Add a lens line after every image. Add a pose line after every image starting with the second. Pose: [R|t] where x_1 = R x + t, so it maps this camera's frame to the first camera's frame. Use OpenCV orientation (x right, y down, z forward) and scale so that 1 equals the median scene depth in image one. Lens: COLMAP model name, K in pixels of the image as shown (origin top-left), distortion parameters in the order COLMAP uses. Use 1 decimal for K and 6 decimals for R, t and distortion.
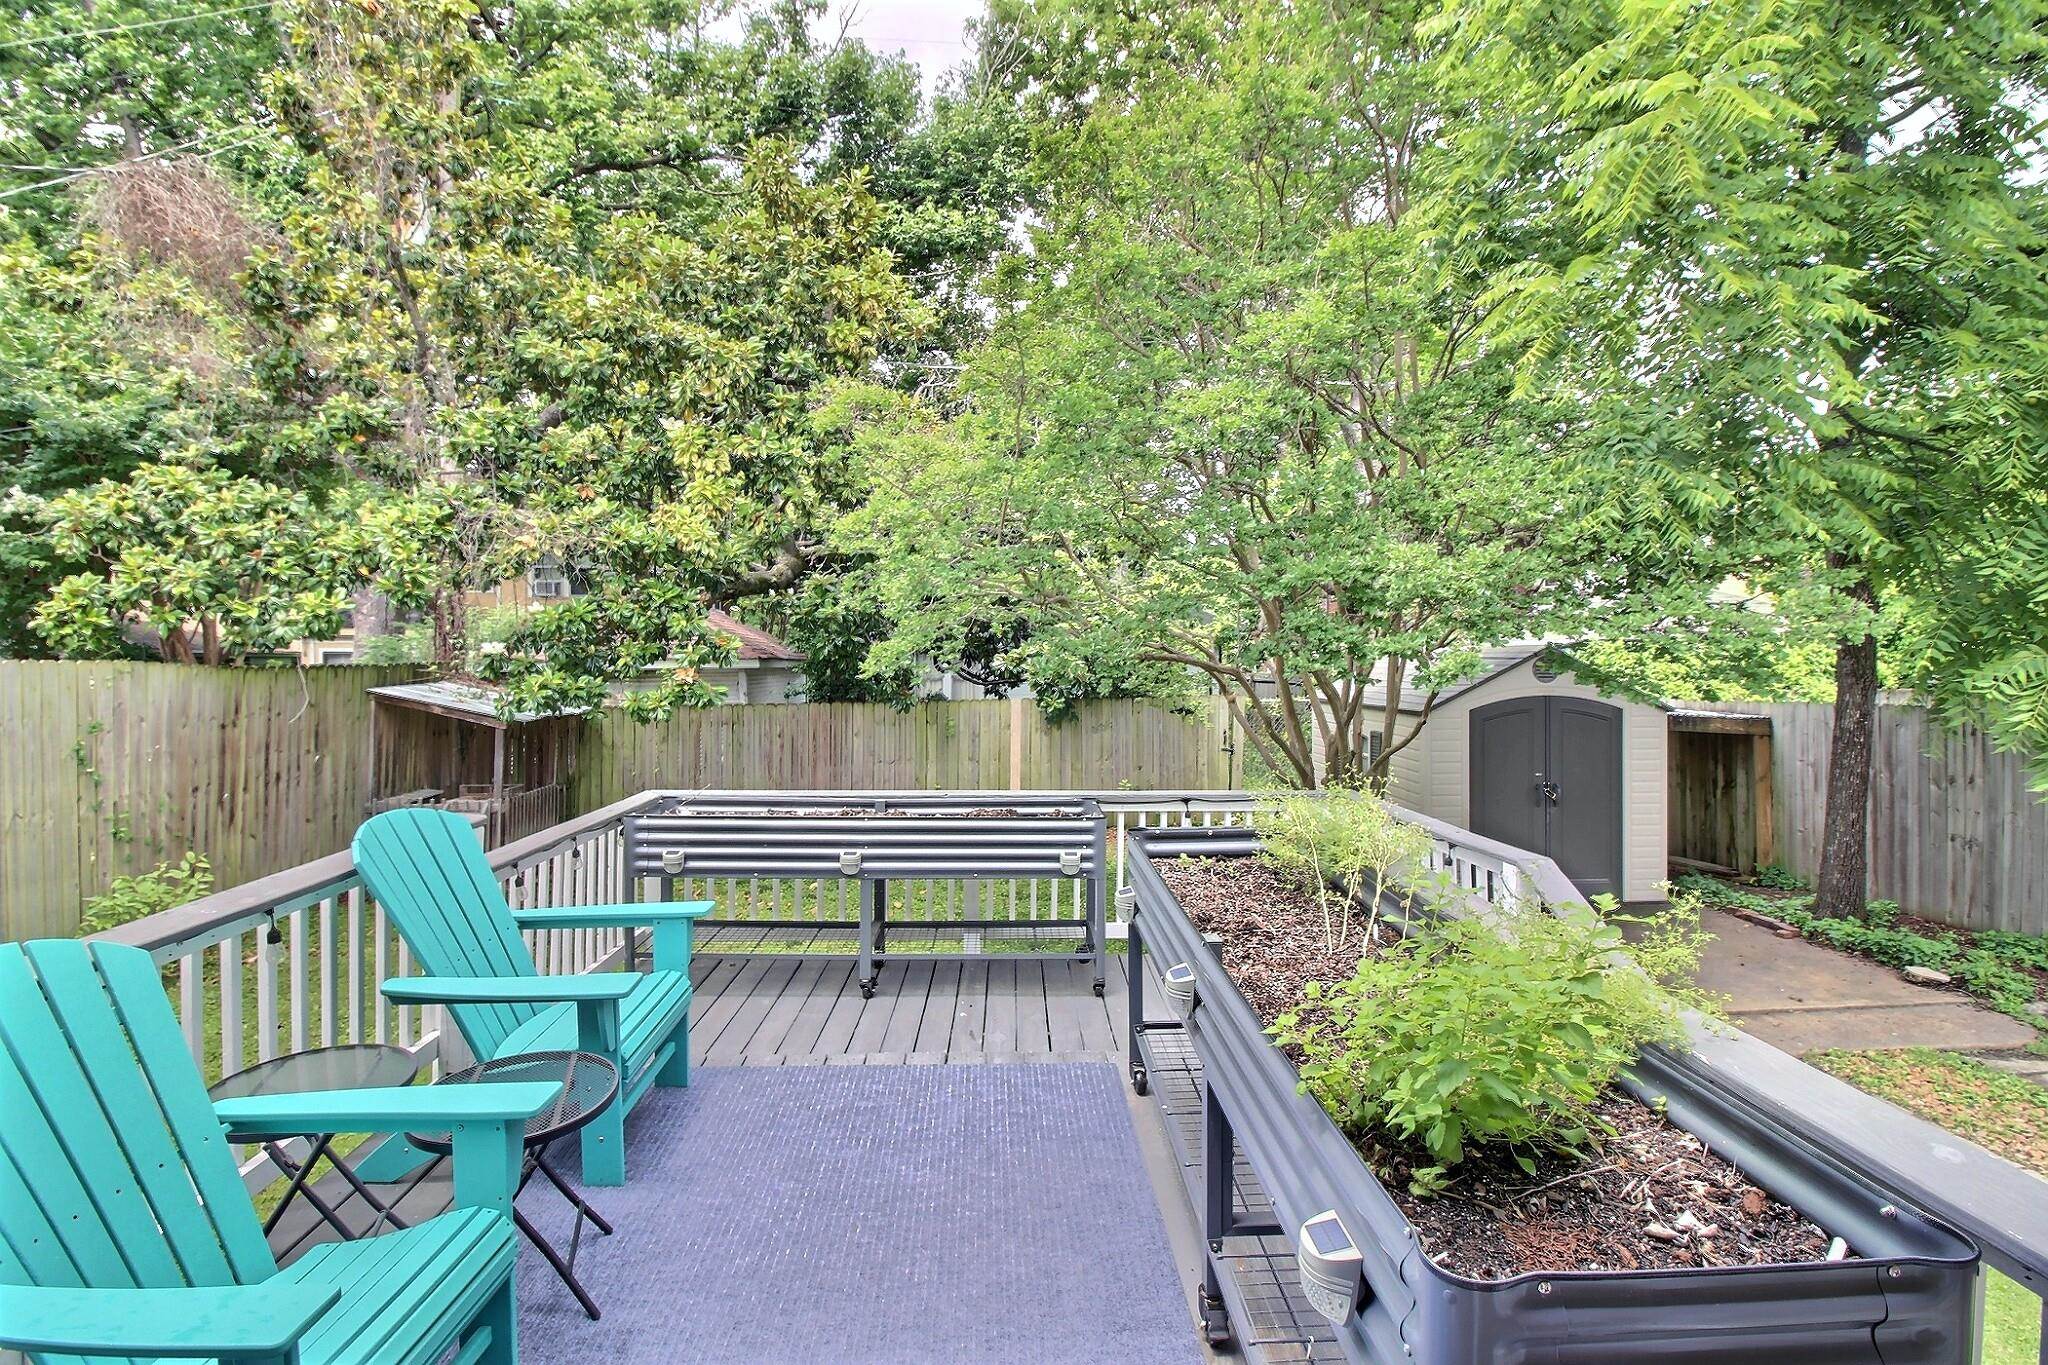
lens RADIAL K [[940.0, 0, 1019.6], [0, 940.0, 663.7], [0, 0, 1]] dist [0.002767, -0.018693]
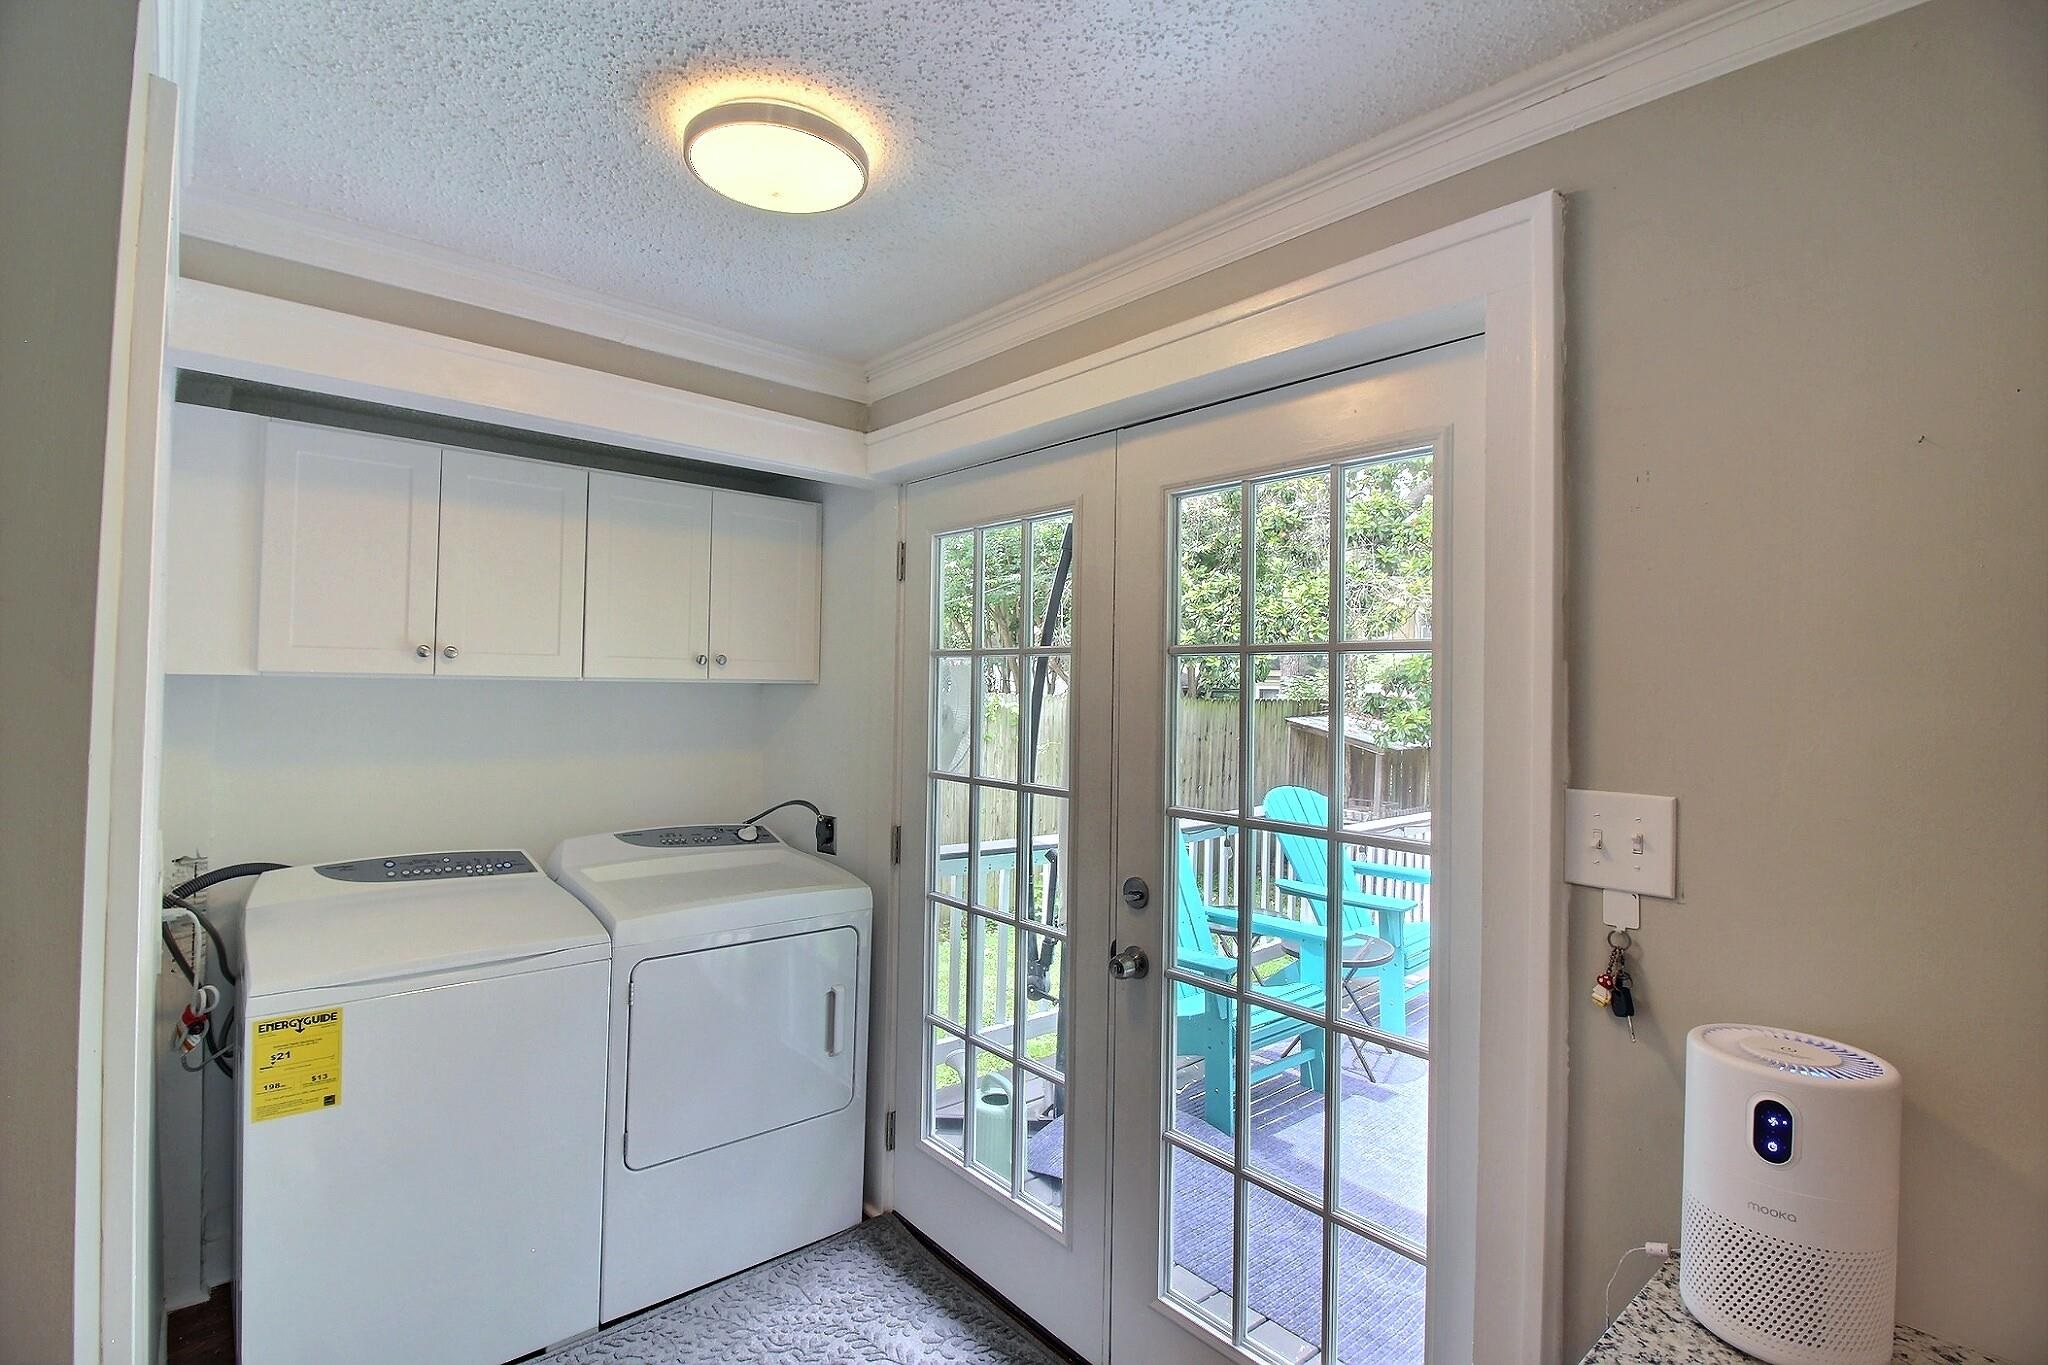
lens RADIAL K [[945.5, 0, 1019.2], [0, 945.5, 672.6], [0, 0, 1]] dist [0.000237, -0.012909]
pose [[0.630781, -0.002702, -0.775957, 0.142017], [-0.022490, 0.999510, -0.021762, 0.000162], [0.775635, 0.031179, 0.630411, -0.186665]]
